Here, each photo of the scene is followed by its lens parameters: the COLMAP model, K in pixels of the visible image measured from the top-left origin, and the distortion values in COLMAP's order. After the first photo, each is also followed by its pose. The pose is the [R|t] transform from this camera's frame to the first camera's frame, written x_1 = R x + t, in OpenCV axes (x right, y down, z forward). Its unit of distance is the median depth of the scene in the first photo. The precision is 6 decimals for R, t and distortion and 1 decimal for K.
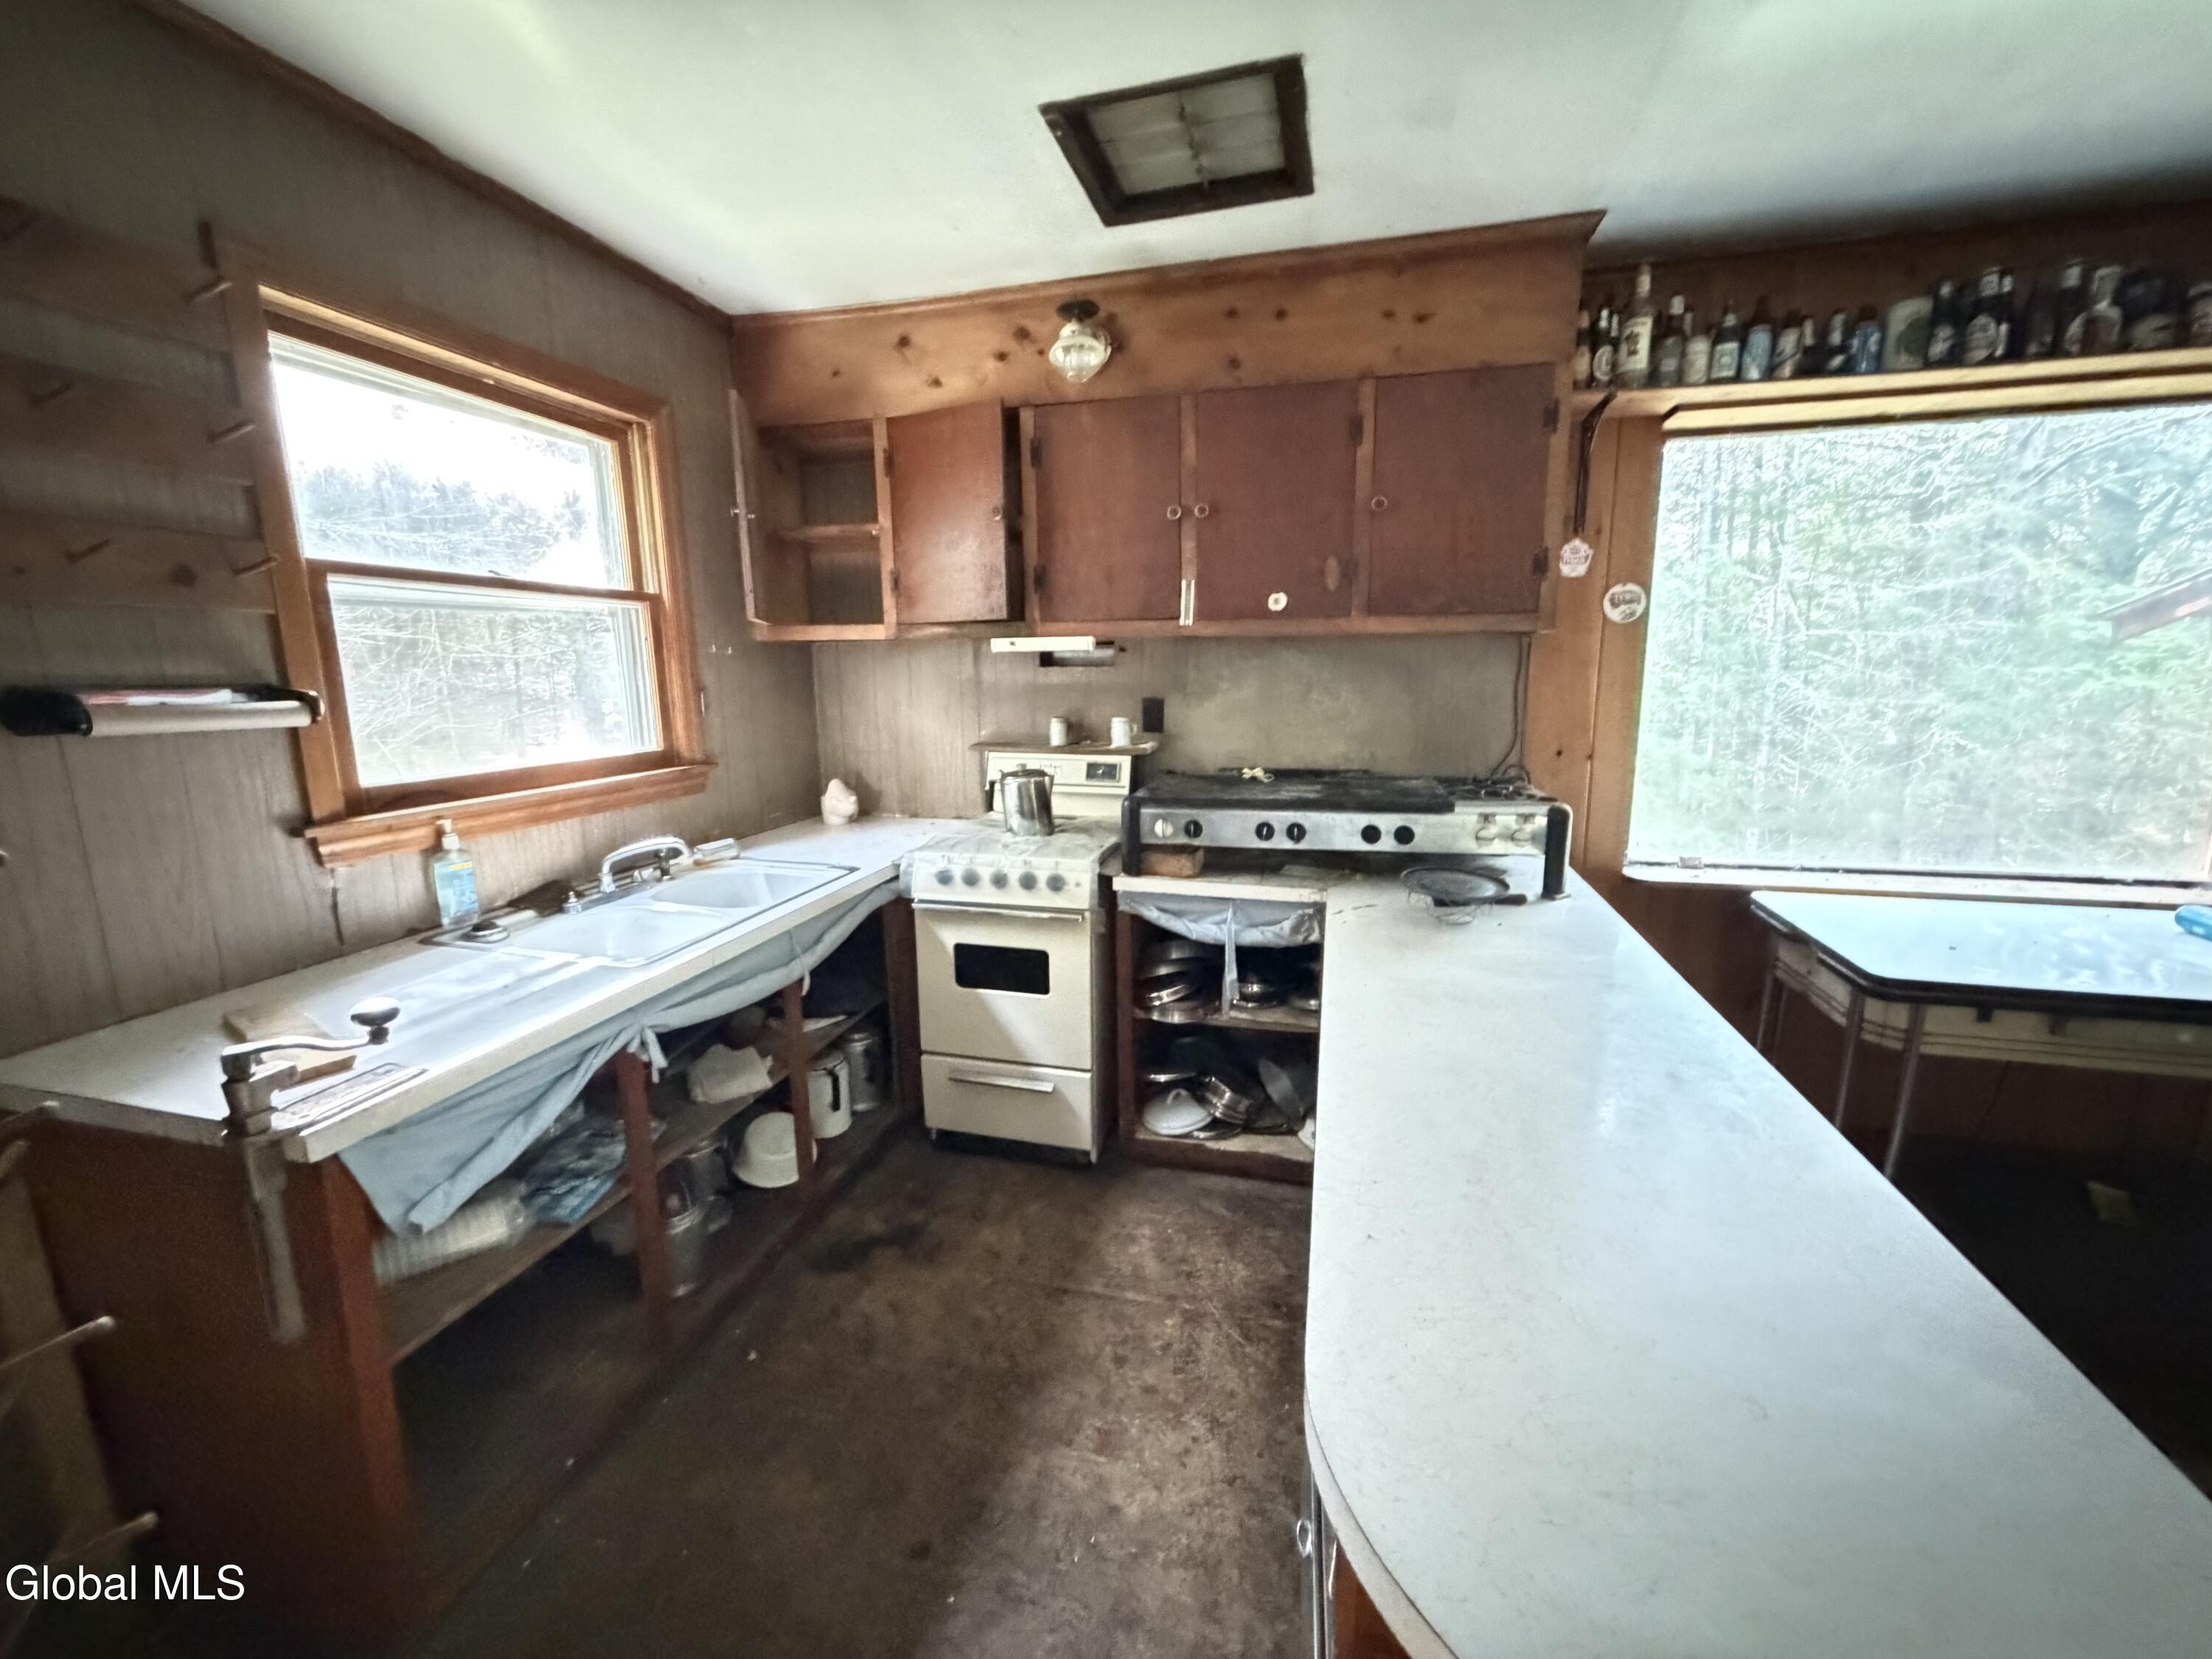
lens RADIAL K [[881.7, 0, 1102.3], [0, 881.7, 829.3], [0, 0, 1]] dist [-0.000780, 0.000124]
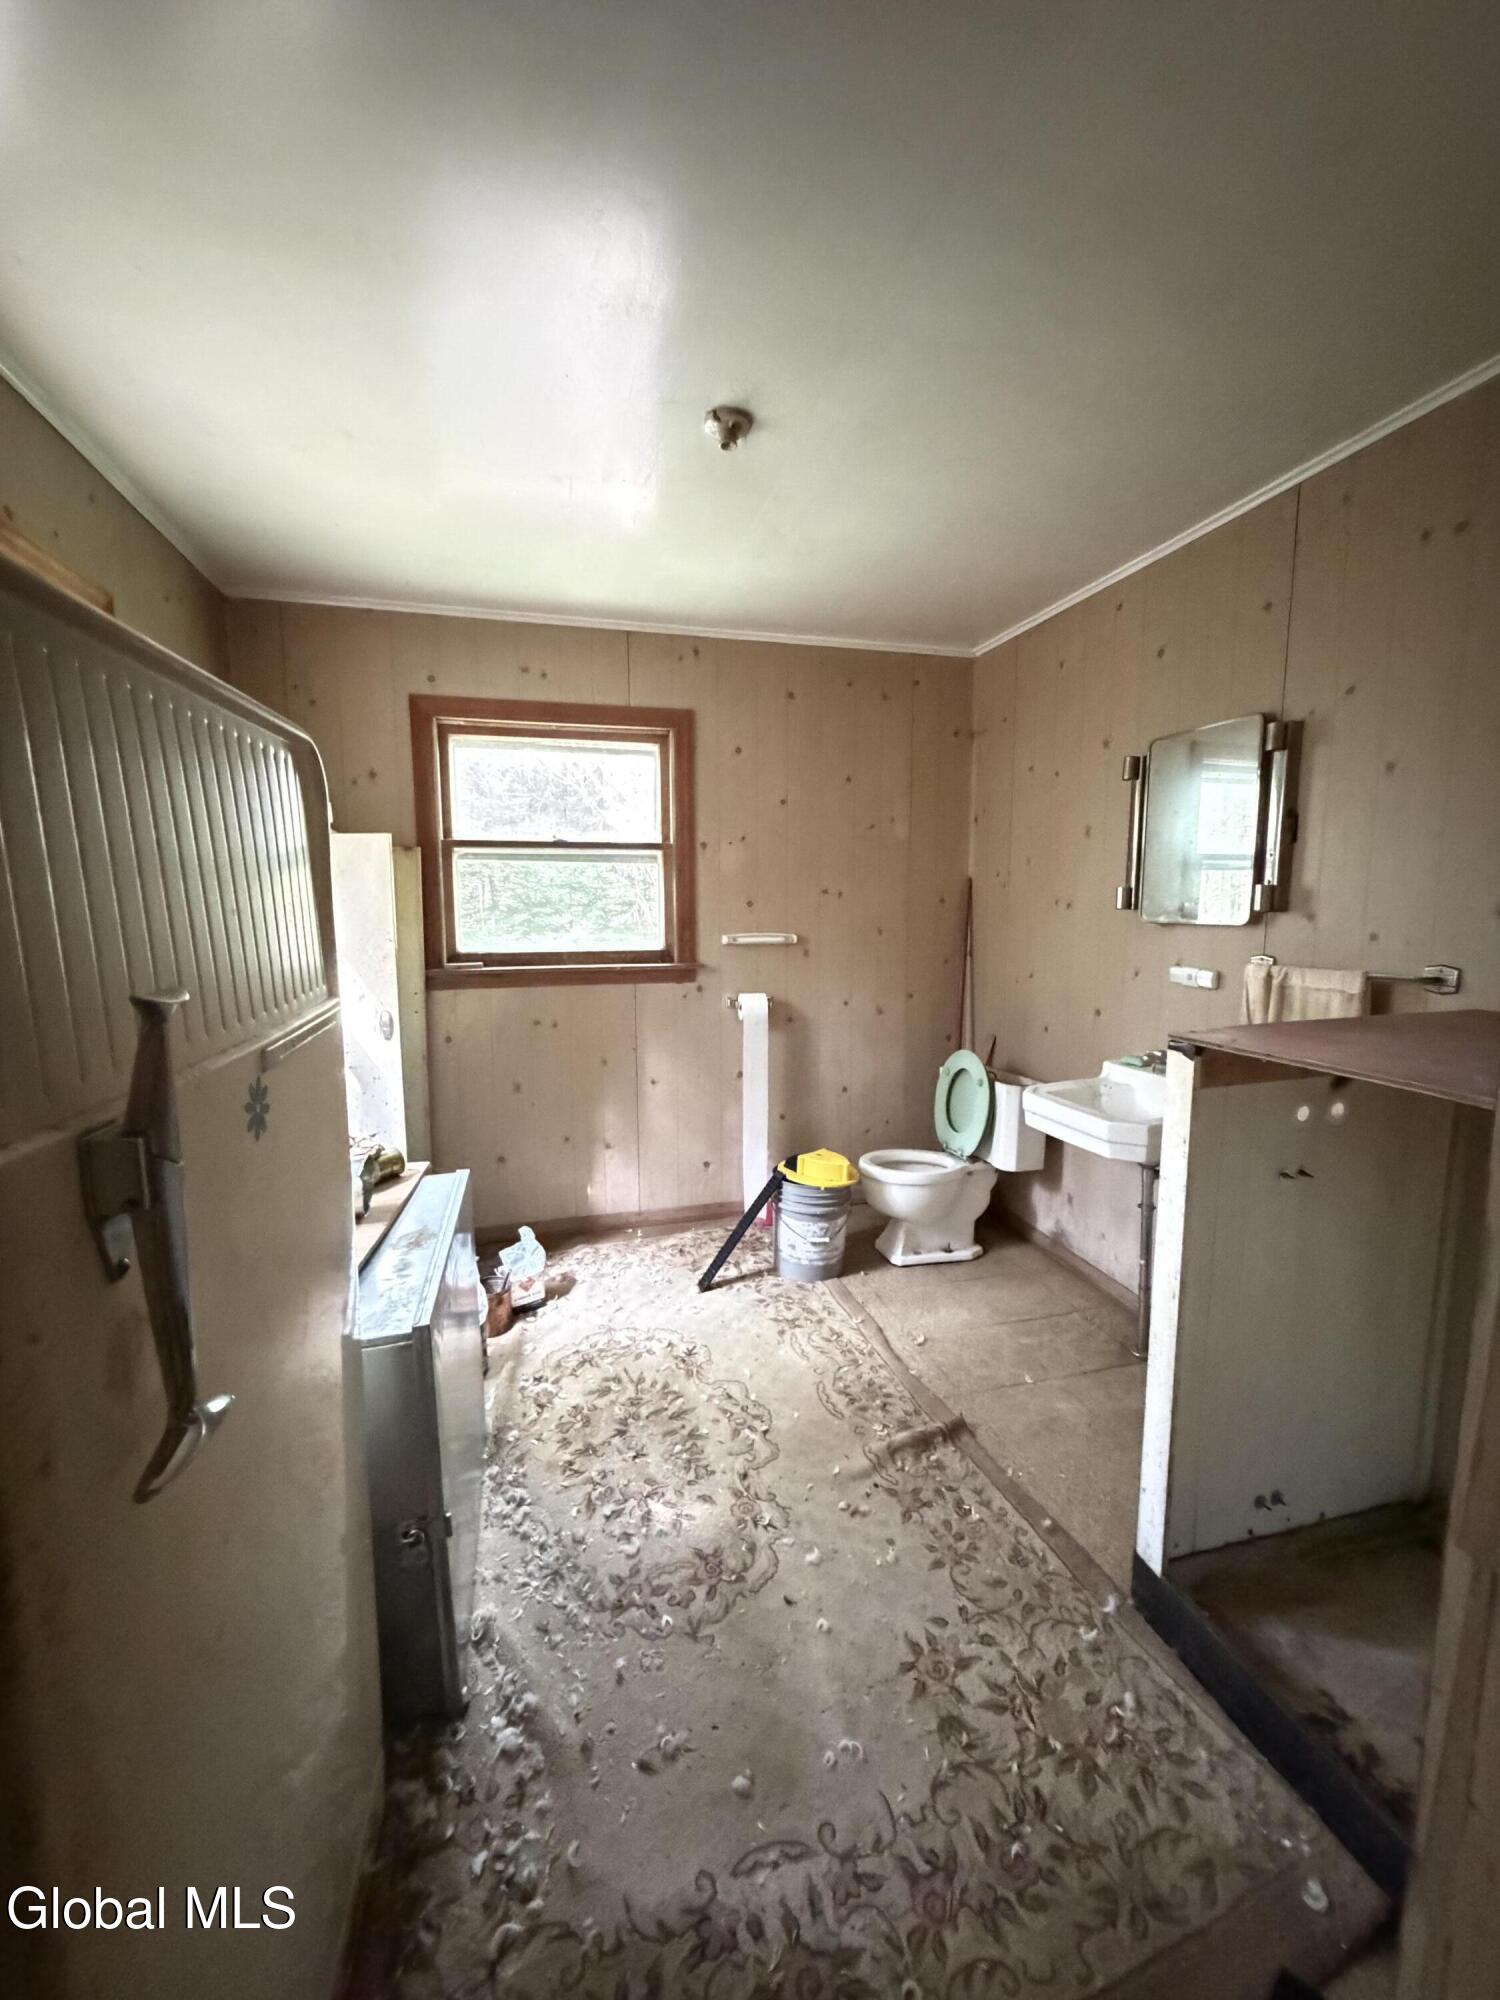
lens RADIAL K [[797.2, 0, 750.0], [0, 797.2, 1000.0], [0, 0, 1]] dist [-0.000780, 0.000124]
pose [[0.503789, 0.125739, -0.854627, 0.728902], [-0.162162, 0.985527, 0.049406, -0.105692], [0.848469, 0.113698, 0.516887, 0.486212]]
